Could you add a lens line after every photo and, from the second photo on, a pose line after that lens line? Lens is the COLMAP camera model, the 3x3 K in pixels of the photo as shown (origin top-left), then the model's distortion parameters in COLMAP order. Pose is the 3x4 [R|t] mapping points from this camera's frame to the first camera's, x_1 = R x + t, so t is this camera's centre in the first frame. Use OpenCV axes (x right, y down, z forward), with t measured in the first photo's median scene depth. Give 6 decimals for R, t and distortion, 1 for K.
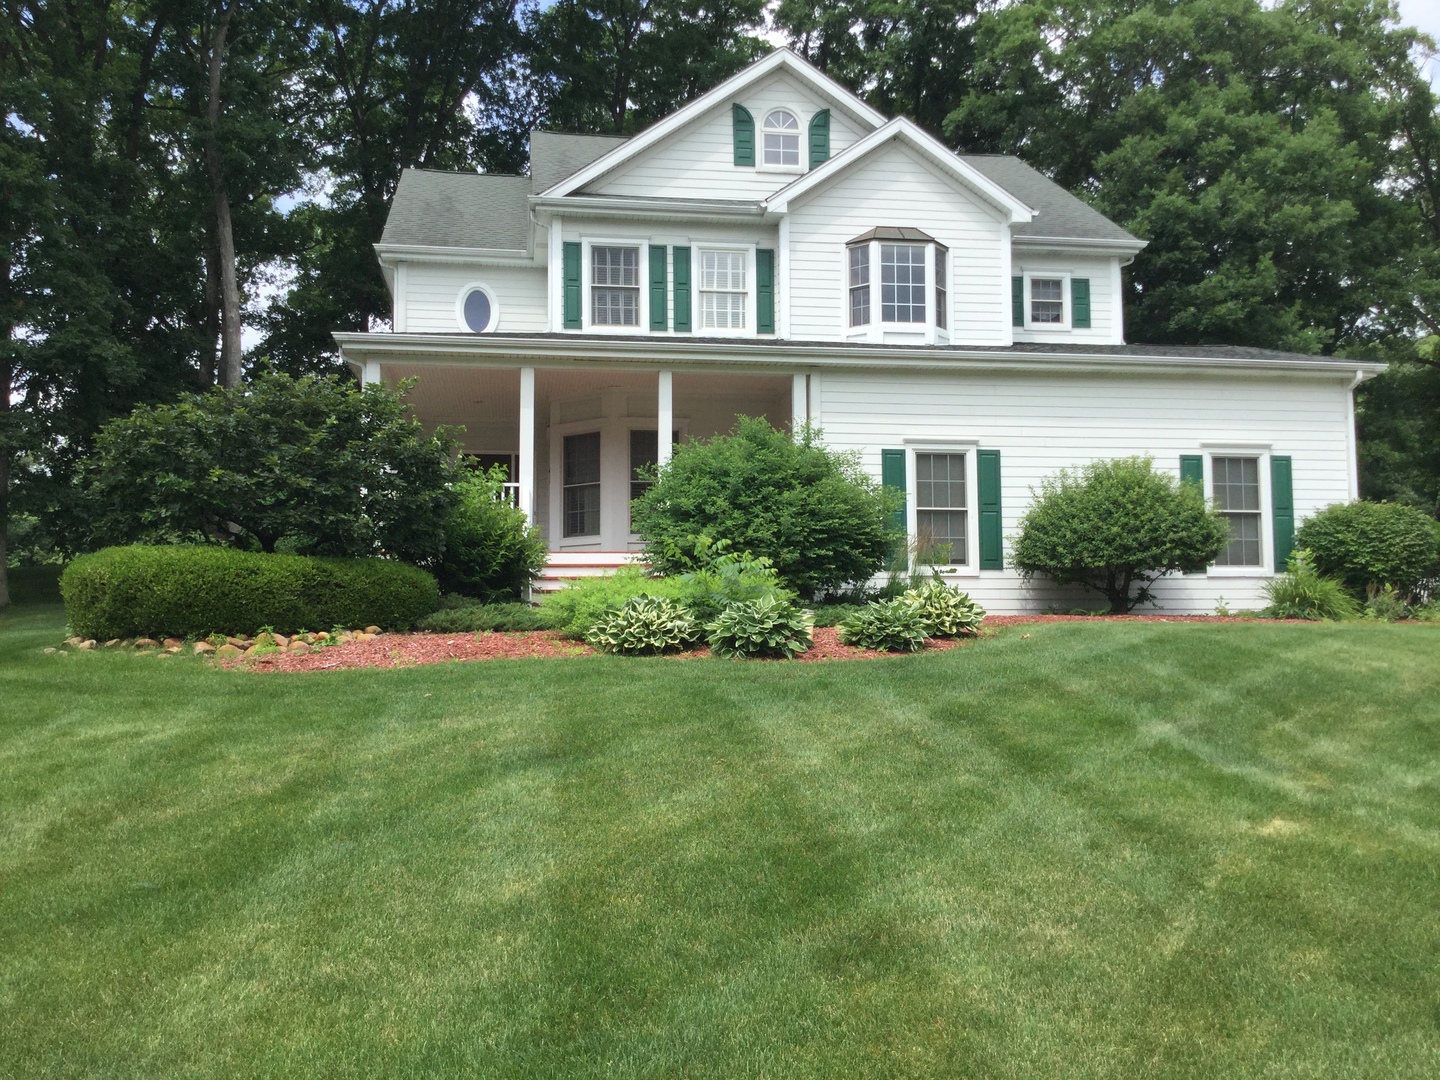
lens RADIAL K [[1308.0, 0, 740.4], [0, 1308.0, 570.8], [0, 0, 1]] dist [0.098414, -0.225203]
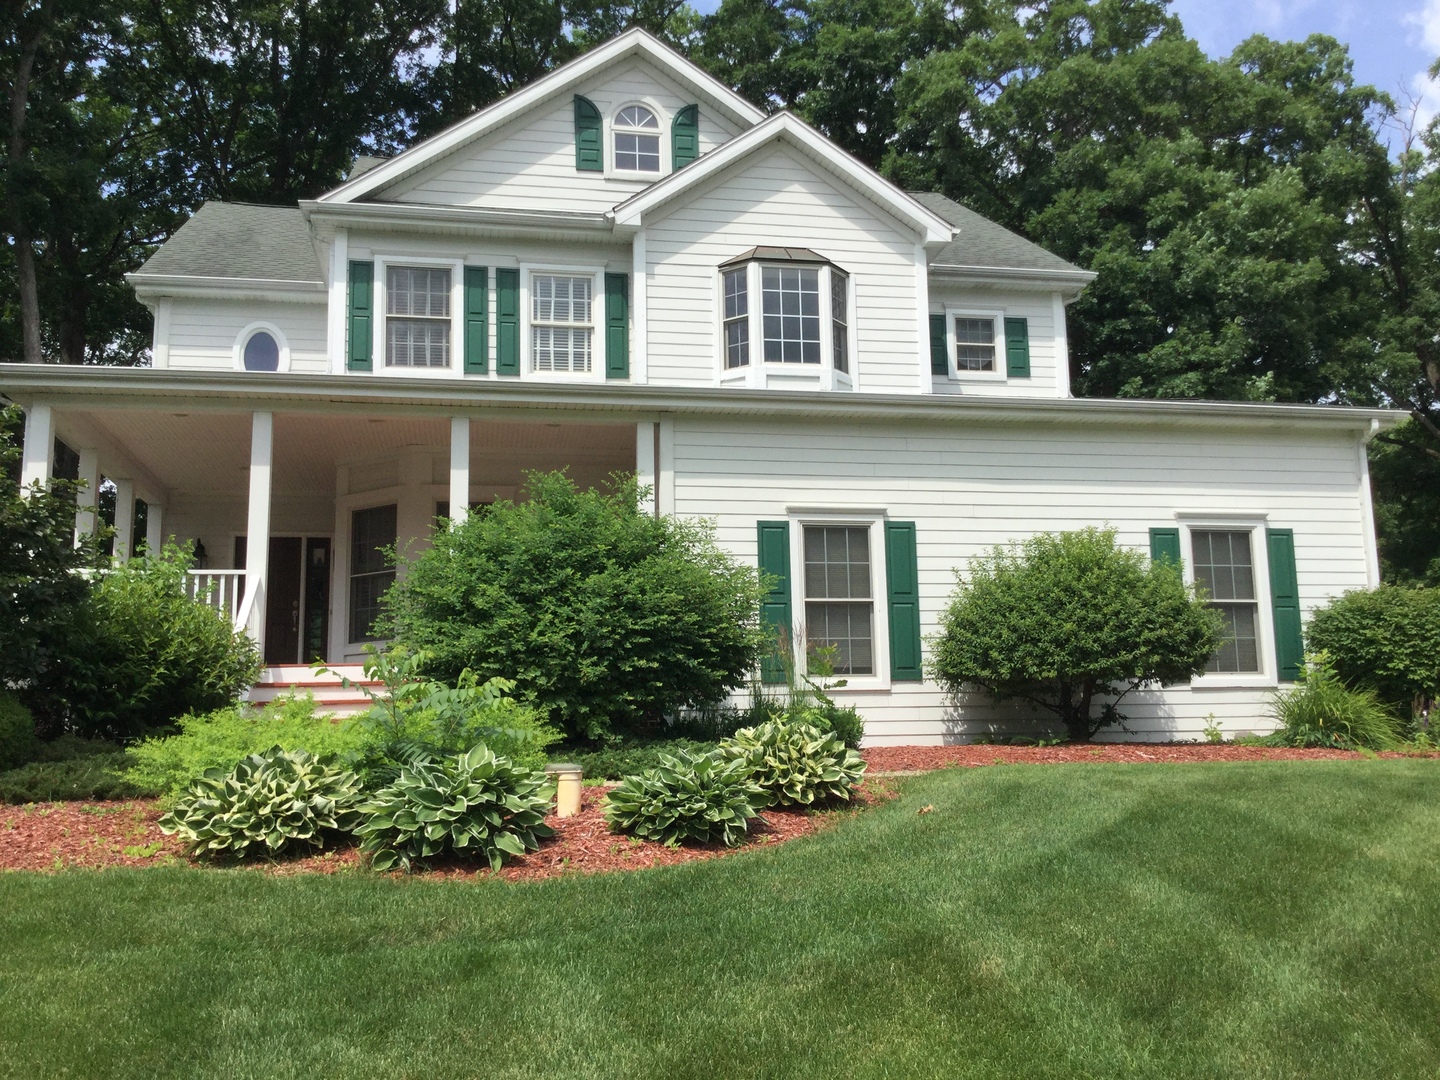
lens RADIAL K [[1324.5, 0, 746.0], [0, 1324.5, 539.6], [0, 0, 1]] dist [0.102304, -0.214850]
pose [[0.999192, -0.007650, 0.039445, 0.065508], [0.011468, 0.995171, -0.097486, -0.007889], [-0.038509, 0.097860, 0.994455, 0.227375]]
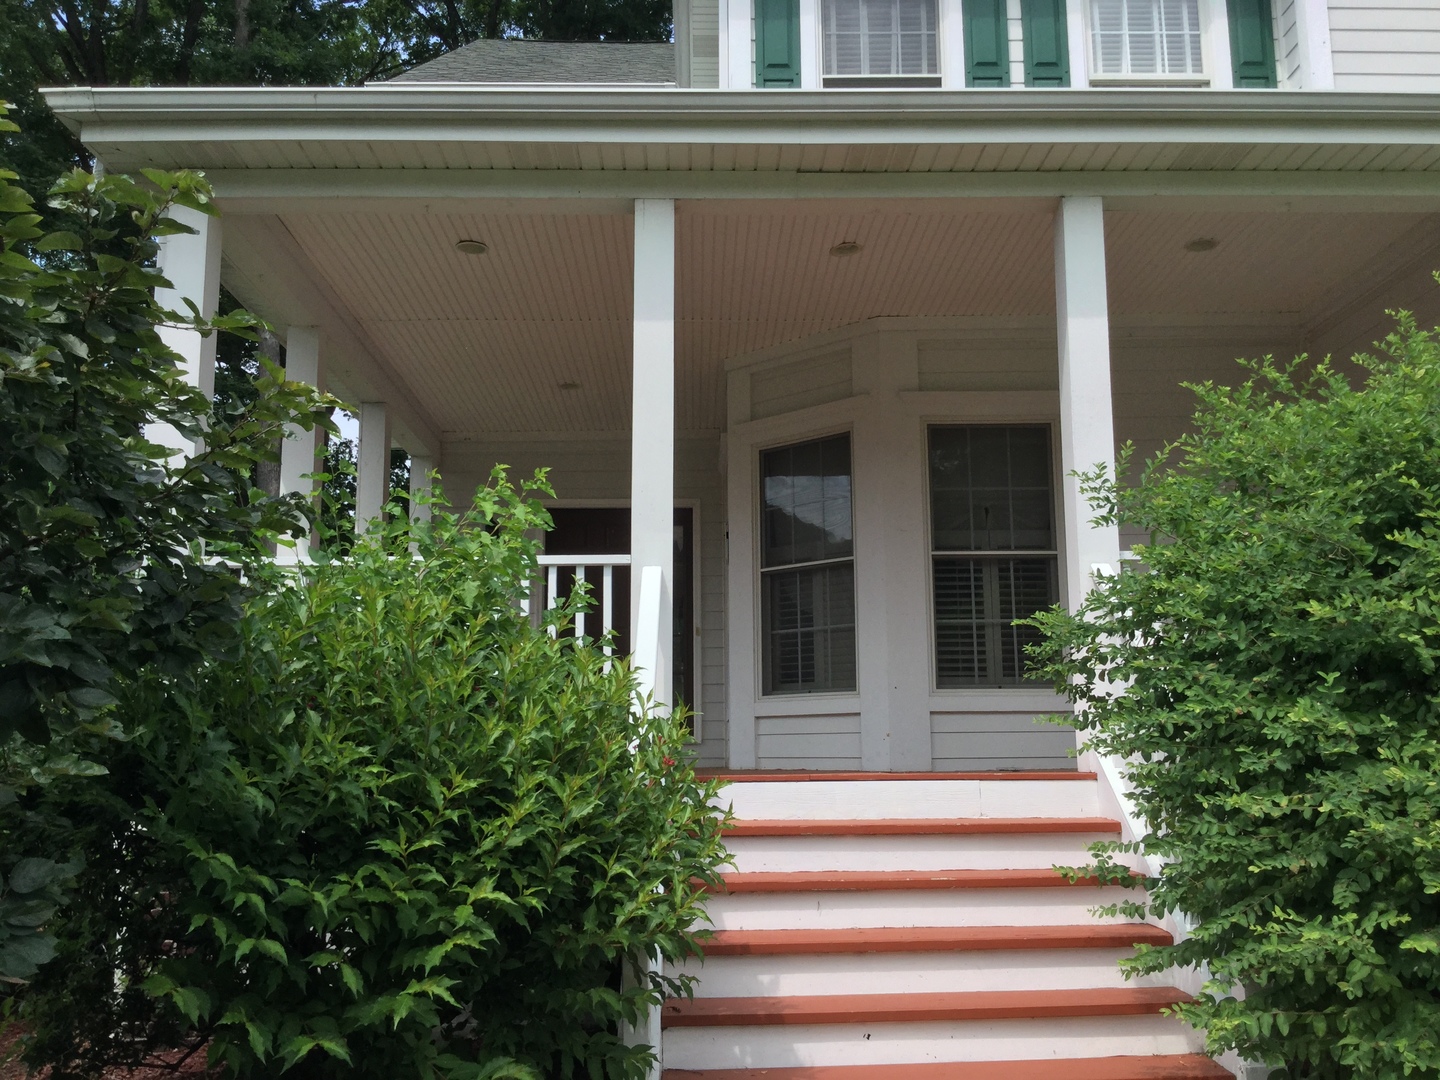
lens RADIAL K [[1336.5, 0, 725.4], [0, 1336.5, 546.4], [0, 0, 1]] dist [0.109946, -0.233148]
pose [[0.989328, -0.024994, -0.143545, -0.086796], [0.011952, 0.995779, -0.091007, -0.034358], [0.145213, 0.088320, 0.985451, 0.597081]]
